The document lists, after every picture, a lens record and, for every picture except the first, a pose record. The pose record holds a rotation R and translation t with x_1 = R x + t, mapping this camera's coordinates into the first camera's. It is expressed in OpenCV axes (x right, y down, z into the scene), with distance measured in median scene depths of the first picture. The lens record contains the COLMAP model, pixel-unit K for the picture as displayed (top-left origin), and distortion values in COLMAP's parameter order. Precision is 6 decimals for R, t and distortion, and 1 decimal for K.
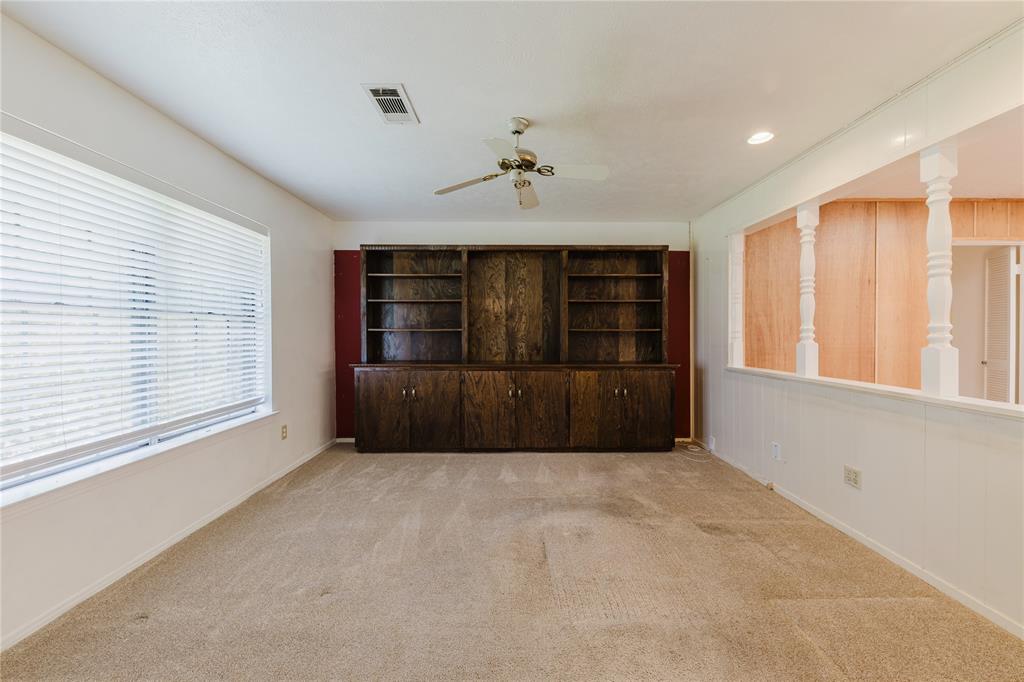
lens RADIAL K [[396.5, 0, 510.2], [0, 396.5, 335.5], [0, 0, 1]] dist [0.002152, -0.000526]
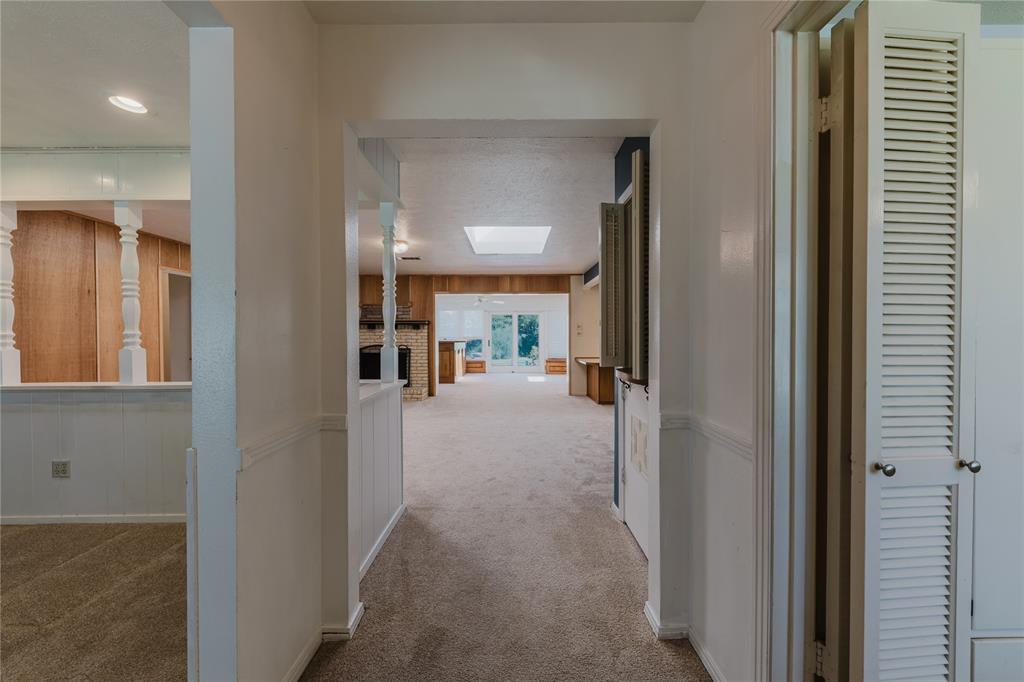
lens RADIAL K [[350.6, 0, 516.9], [0, 350.6, 336.8], [0, 0, 1]] dist [-0.000208, -0.000483]
pose [[-0.015574, -0.006099, 0.999860, -0.109175], [0.016167, 0.999849, 0.006351, 0.001512], [-0.999748, 0.016264, -0.015473, -0.218192]]
